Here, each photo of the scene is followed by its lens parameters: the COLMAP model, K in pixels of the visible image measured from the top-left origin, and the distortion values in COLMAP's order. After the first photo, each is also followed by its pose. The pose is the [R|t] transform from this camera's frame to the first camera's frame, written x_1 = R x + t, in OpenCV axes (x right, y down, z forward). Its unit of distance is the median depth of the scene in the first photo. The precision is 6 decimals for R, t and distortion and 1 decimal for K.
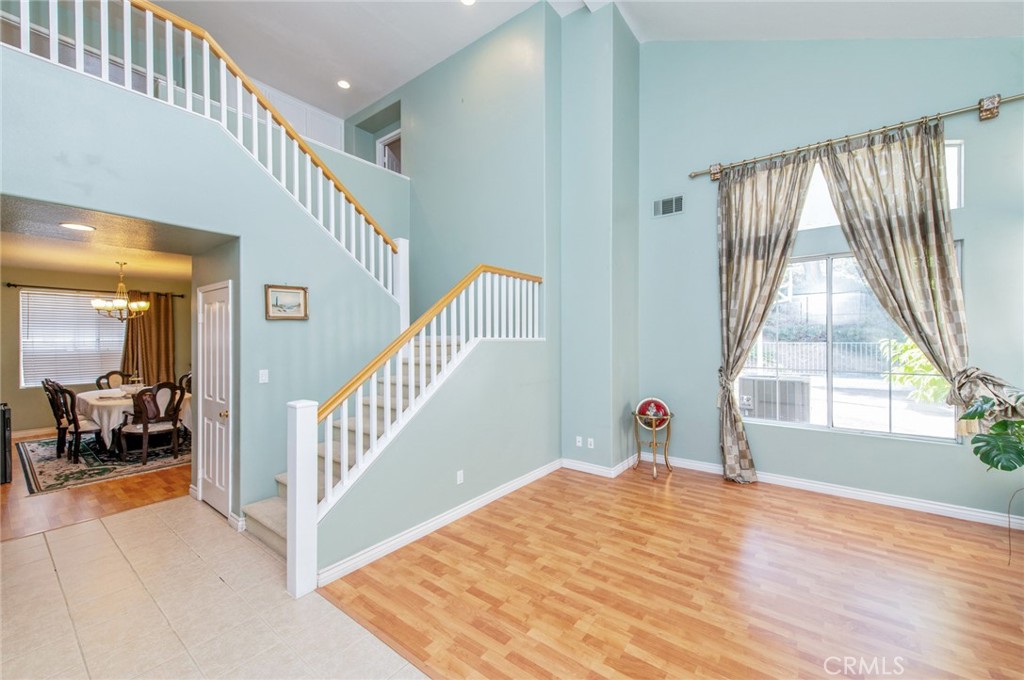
lens RADIAL K [[399.7, 0, 509.8], [0, 399.7, 339.5], [0, 0, 1]] dist [0.017491, -0.004995]
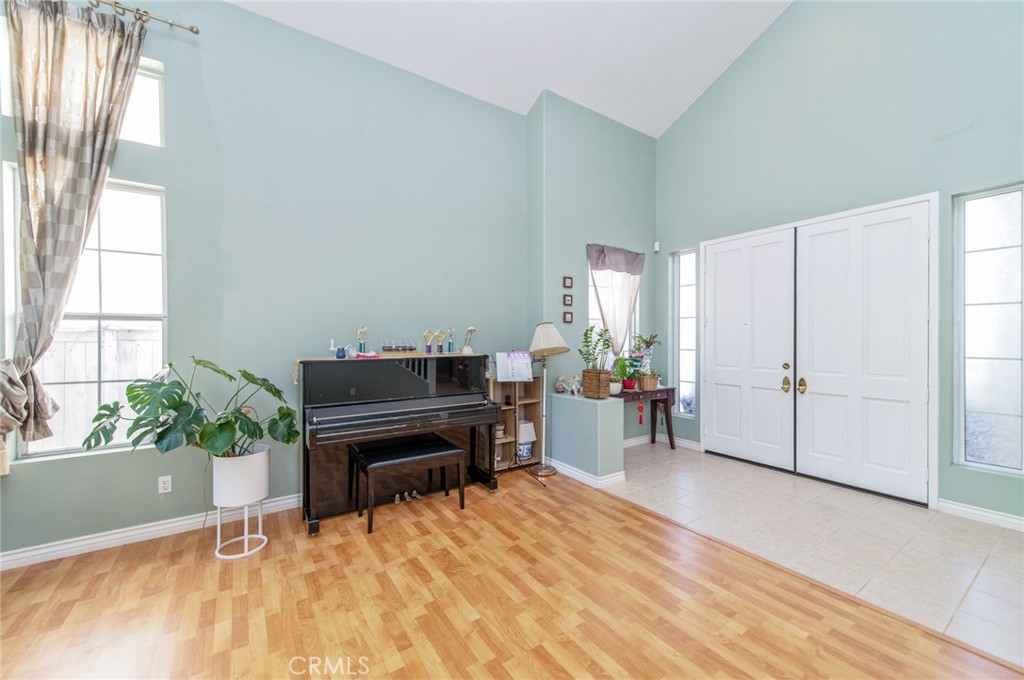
lens RADIAL K [[399.7, 0, 512.2], [0, 399.7, 341.5], [0, 0, 1]] dist [0.017491, -0.004995]
pose [[-0.949666, 0.003355, 0.313245, 0.224563], [0.005243, 0.999973, 0.005186, 0.056413], [-0.313219, 0.006567, -0.949658, 1.215840]]
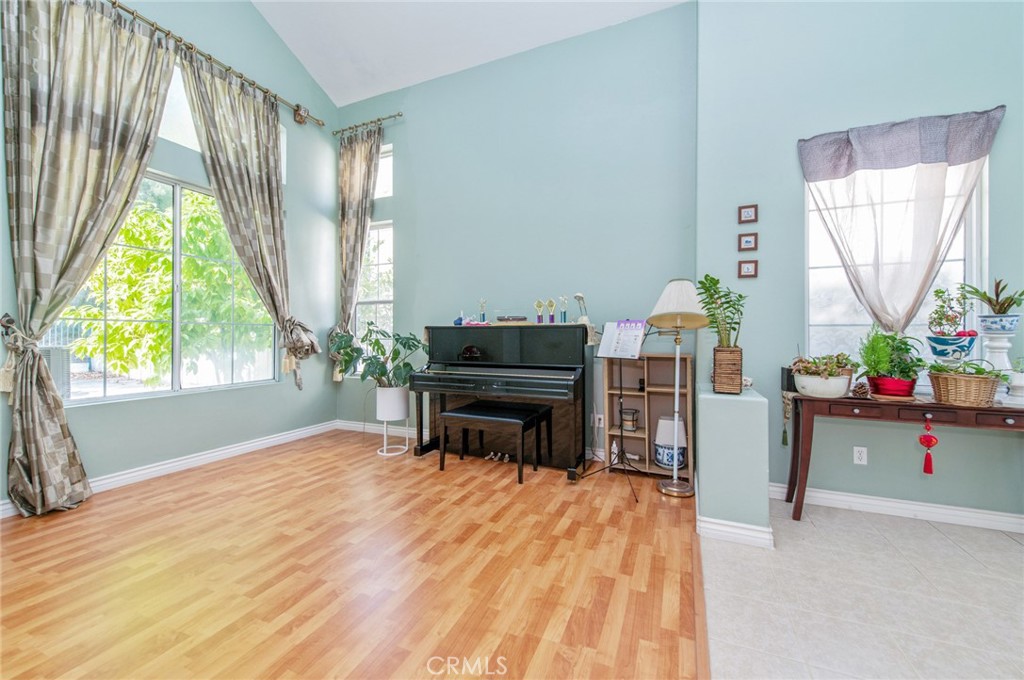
lens RADIAL K [[399.7, 0, 511.8], [0, 399.7, 335.7], [0, 0, 1]] dist [0.017491, -0.004995]
pose [[-0.249912, 0.002903, 0.968264, -0.207254], [-0.001592, 0.999993, -0.003409, 0.124769], [-0.968267, -0.002393, -0.249905, 0.632291]]
